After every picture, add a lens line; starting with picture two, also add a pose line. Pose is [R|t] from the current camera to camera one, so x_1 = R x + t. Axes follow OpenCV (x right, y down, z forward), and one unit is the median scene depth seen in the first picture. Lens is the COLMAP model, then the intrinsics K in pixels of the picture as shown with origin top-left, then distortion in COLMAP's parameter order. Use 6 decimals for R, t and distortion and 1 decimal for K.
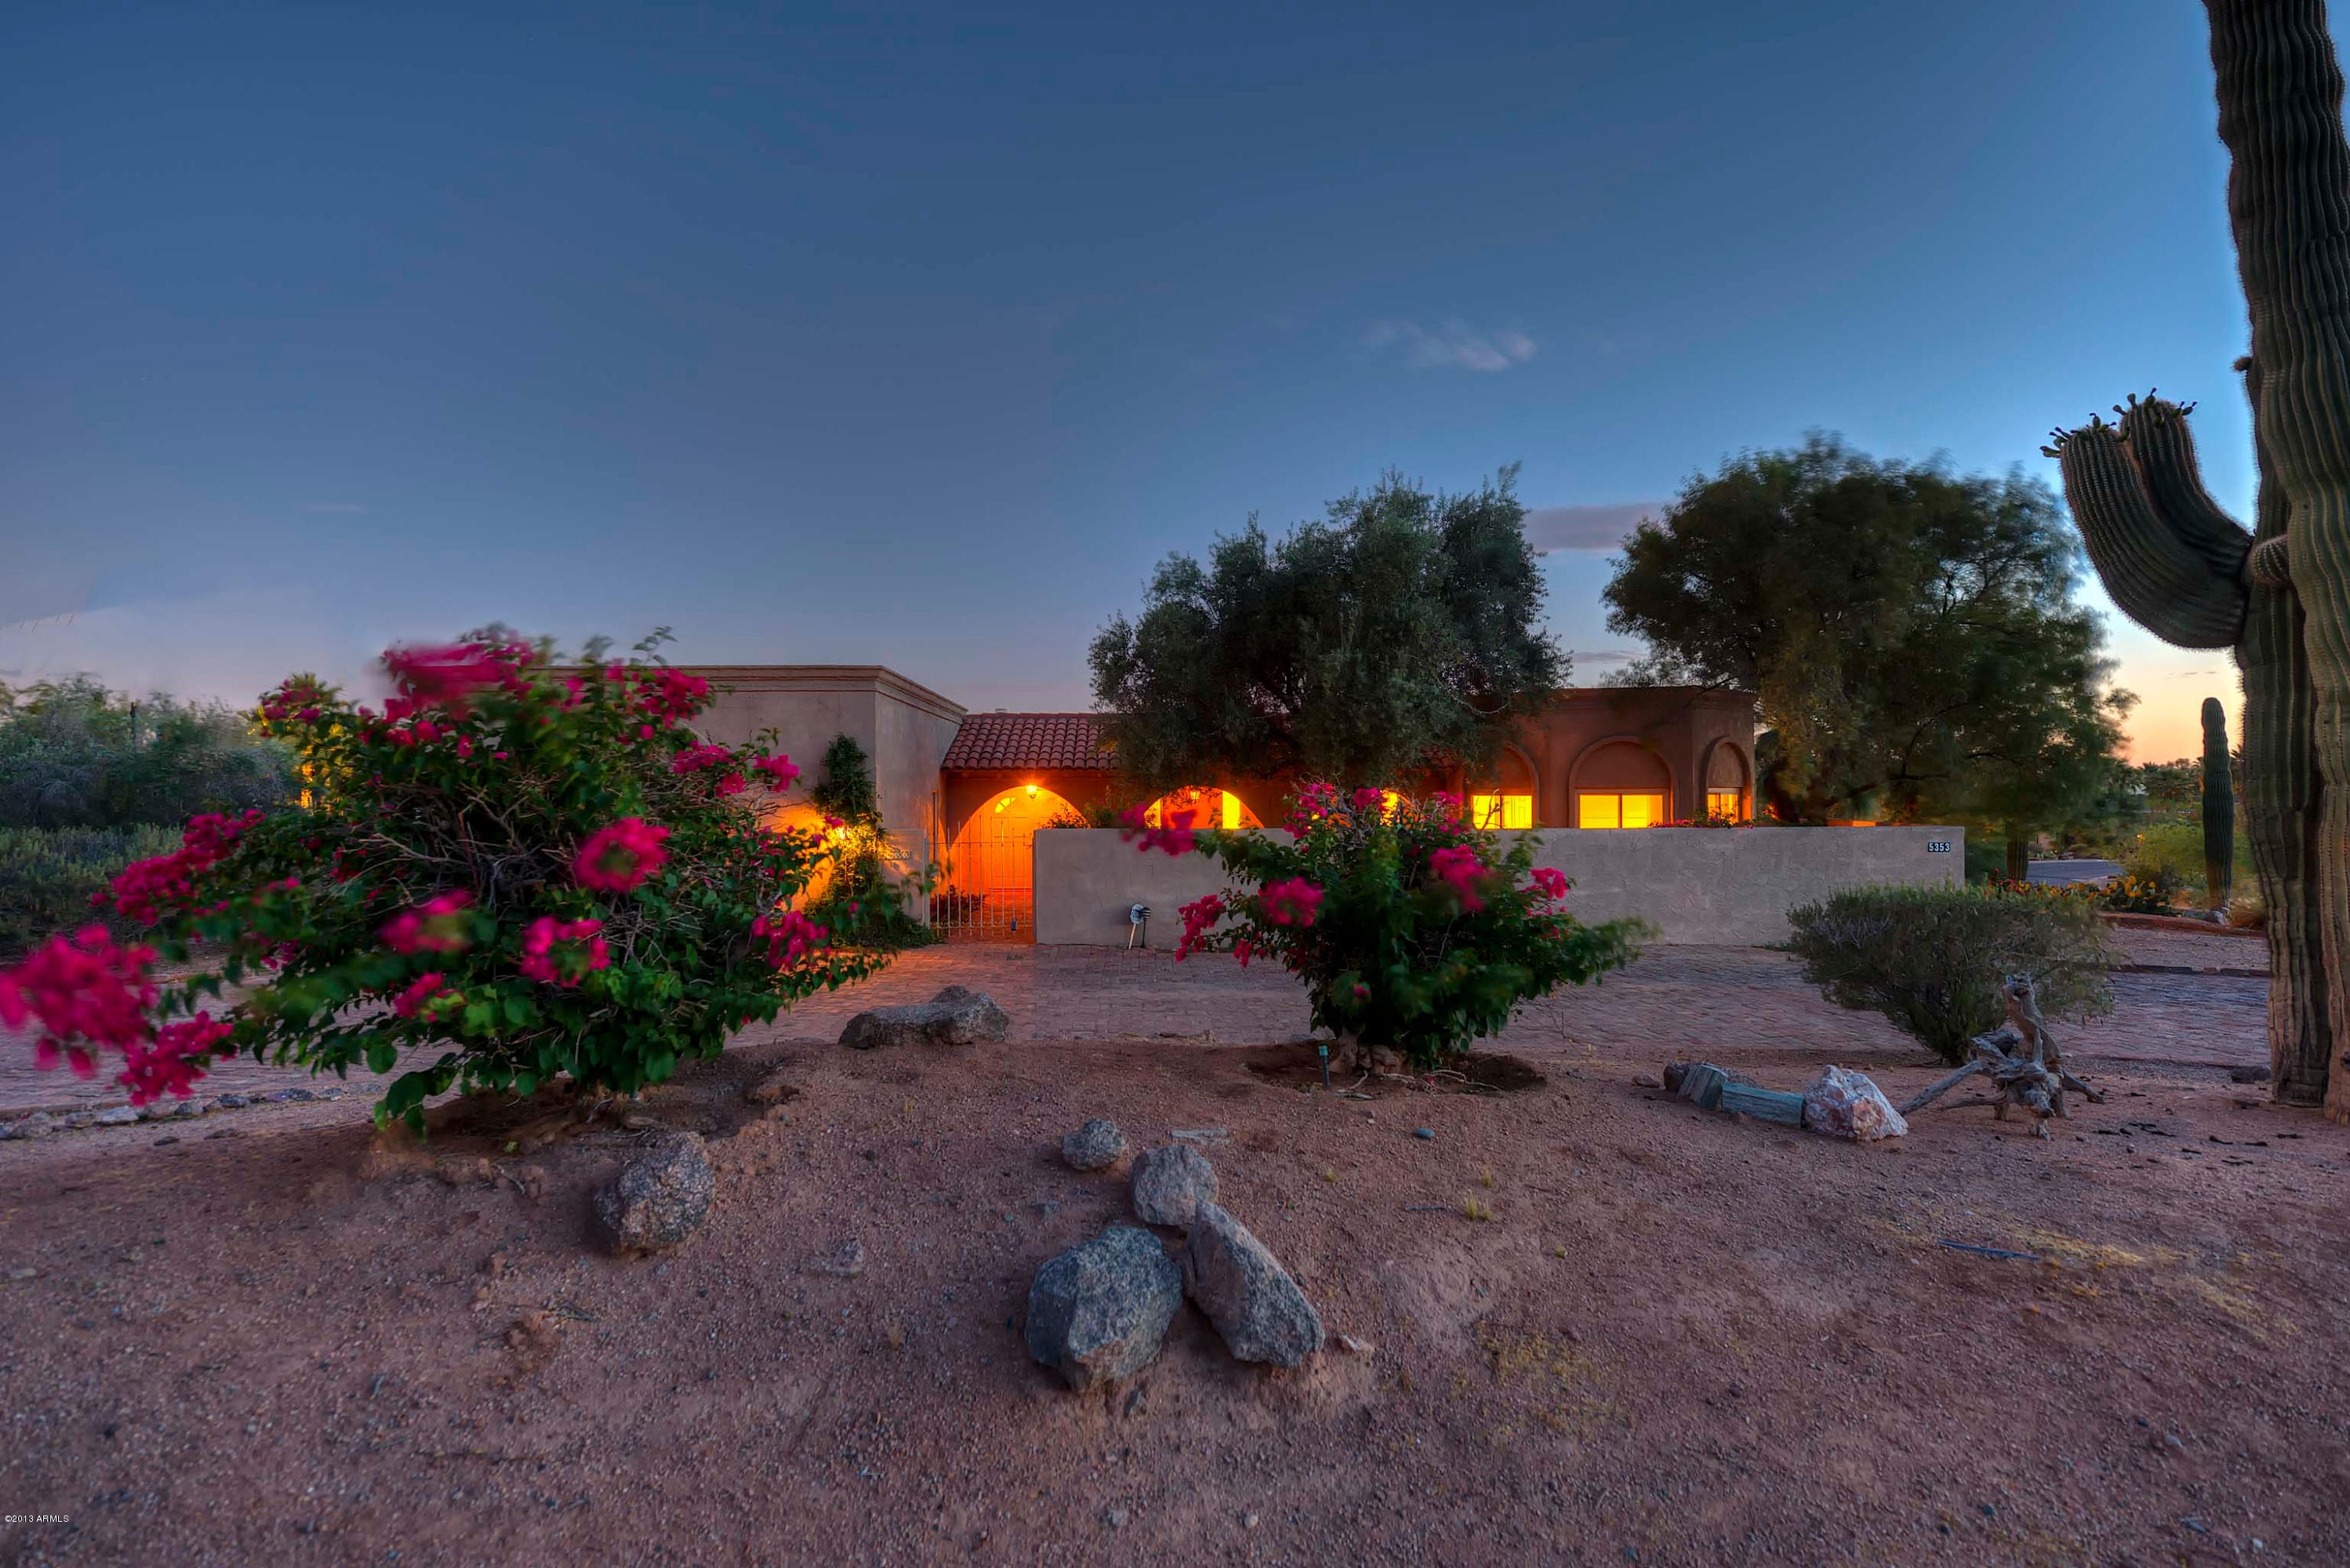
lens RADIAL K [[920.3, 0, 1168.1], [0, 920.3, 765.9], [0, 0, 1]] dist [0.004116, 0.000062]
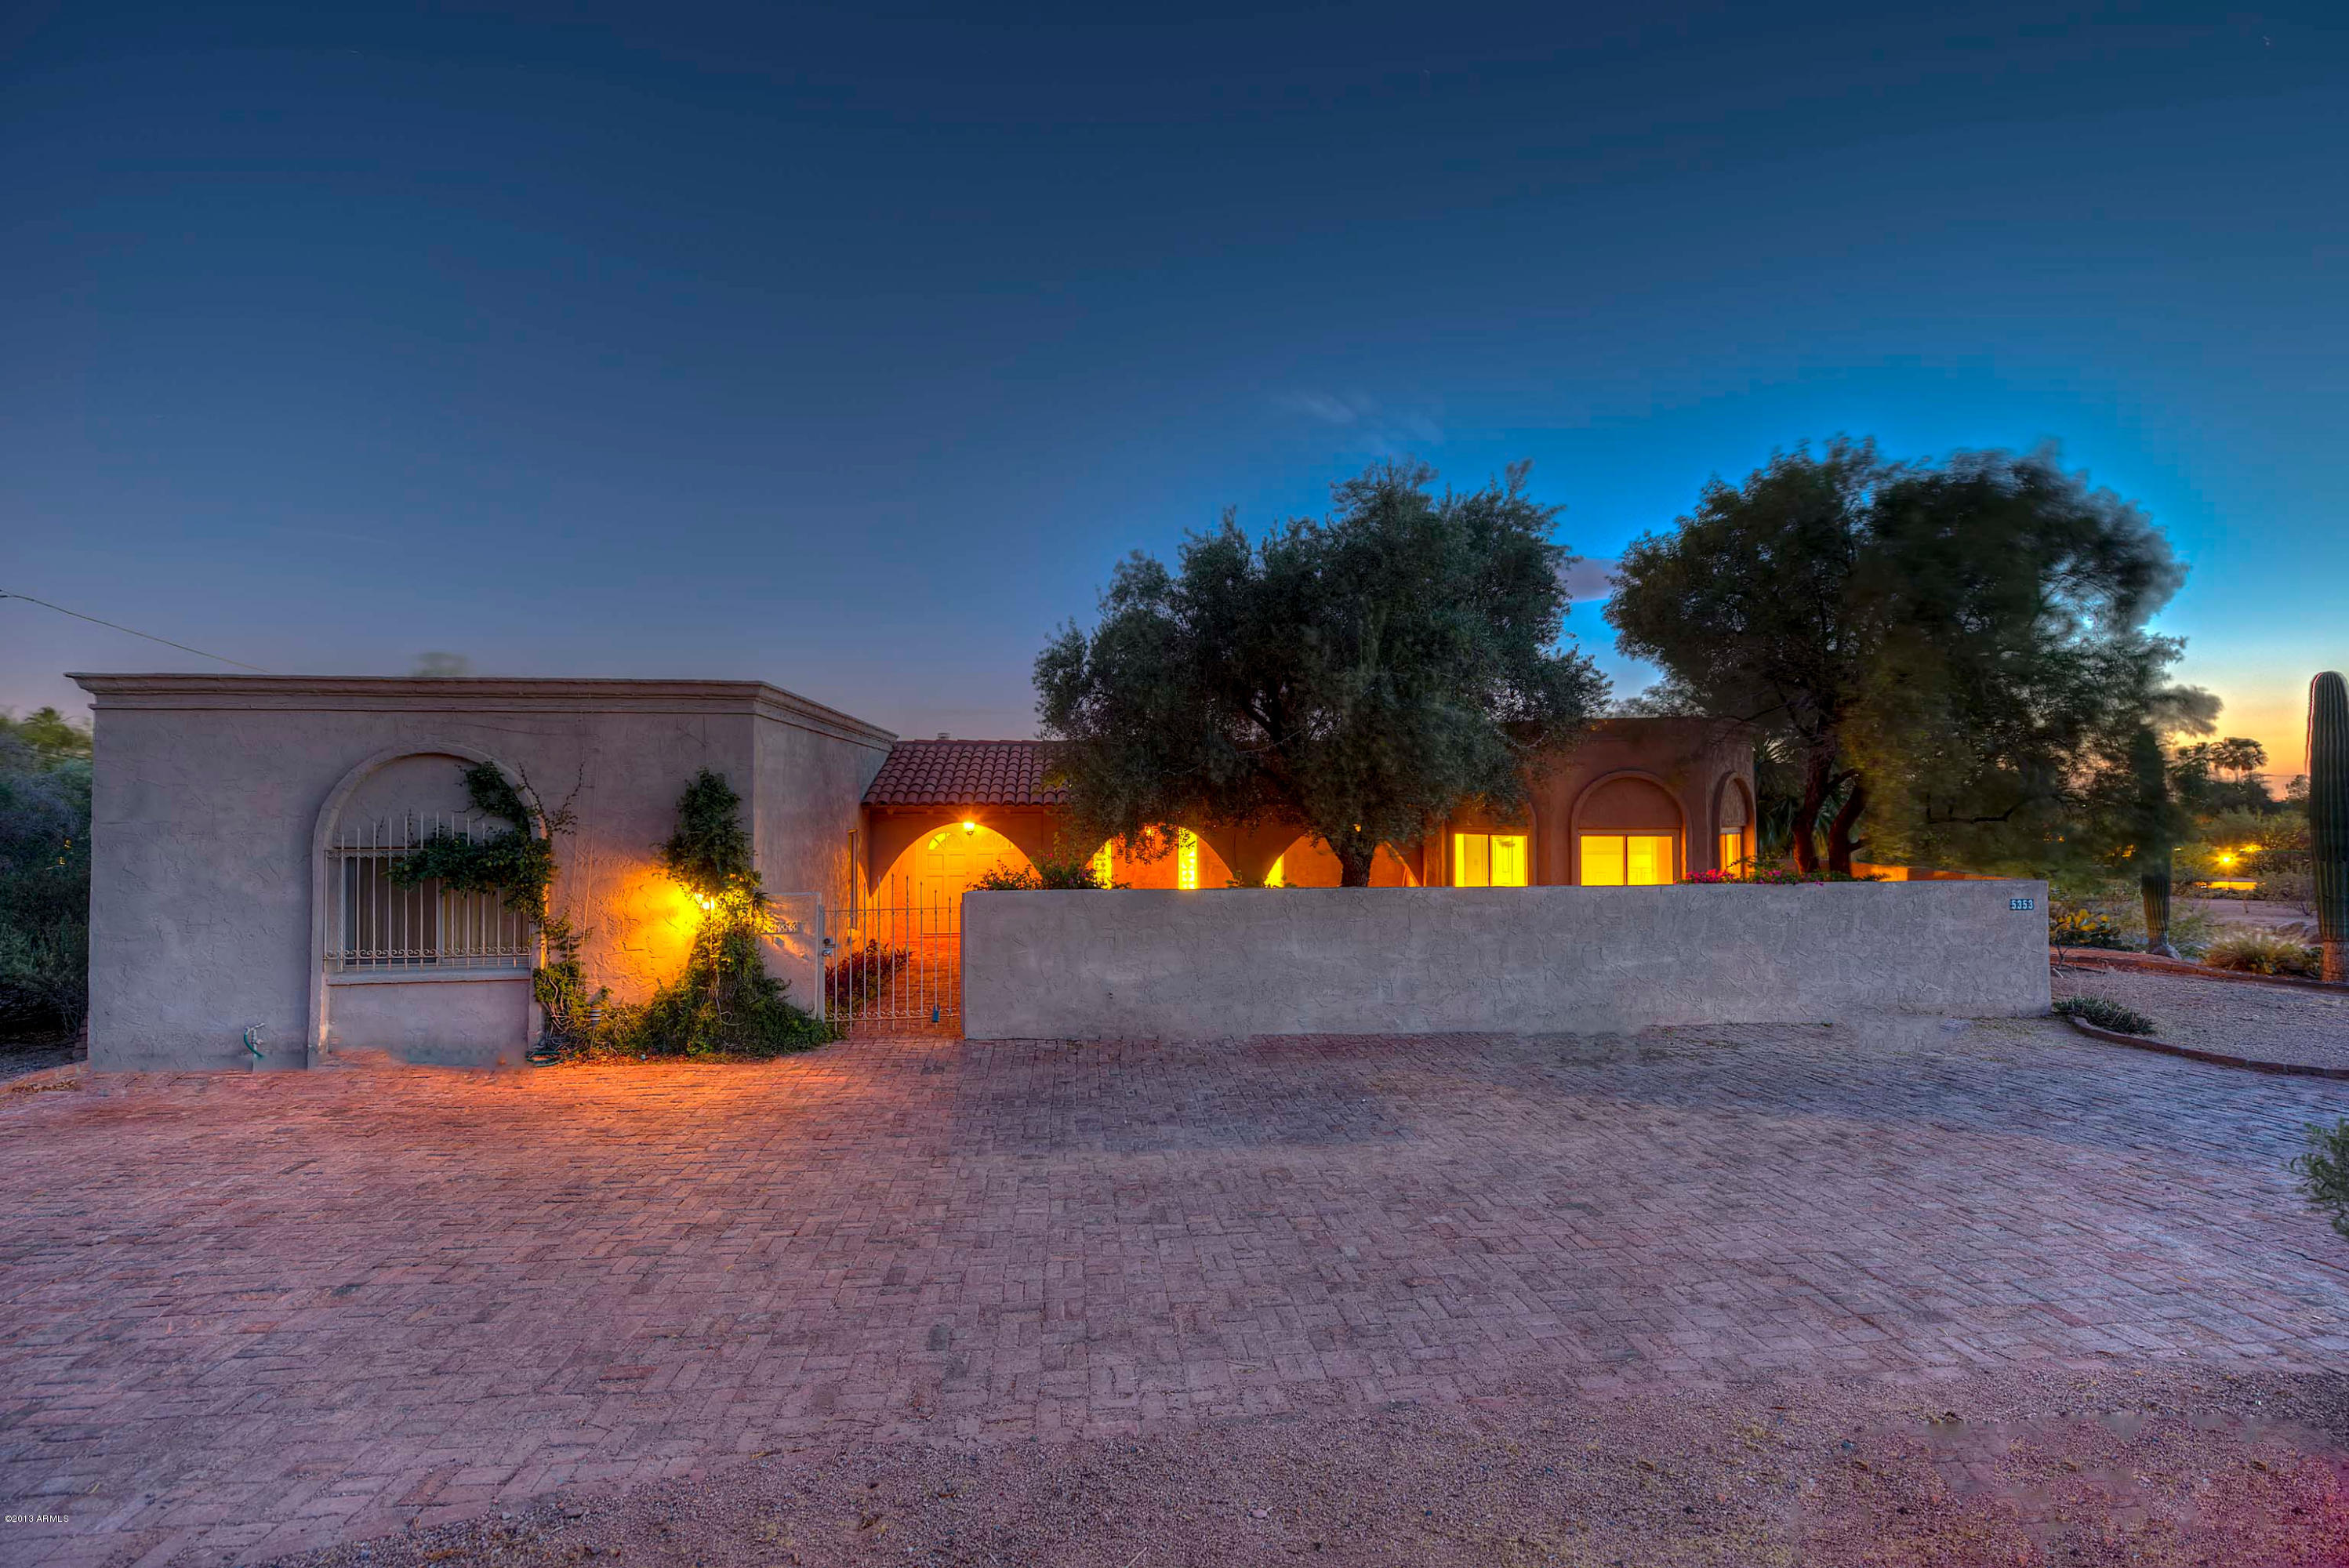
lens RADIAL K [[920.0, 0, 1185.9], [0, 920.0, 783.5], [0, 0, 1]] dist [0.004116, 0.000062]
pose [[0.996918, 0.003156, 0.078390, -0.014293], [-0.002450, 0.999956, -0.009100, -0.013800], [-0.078415, 0.008880, 0.996881, 0.164690]]
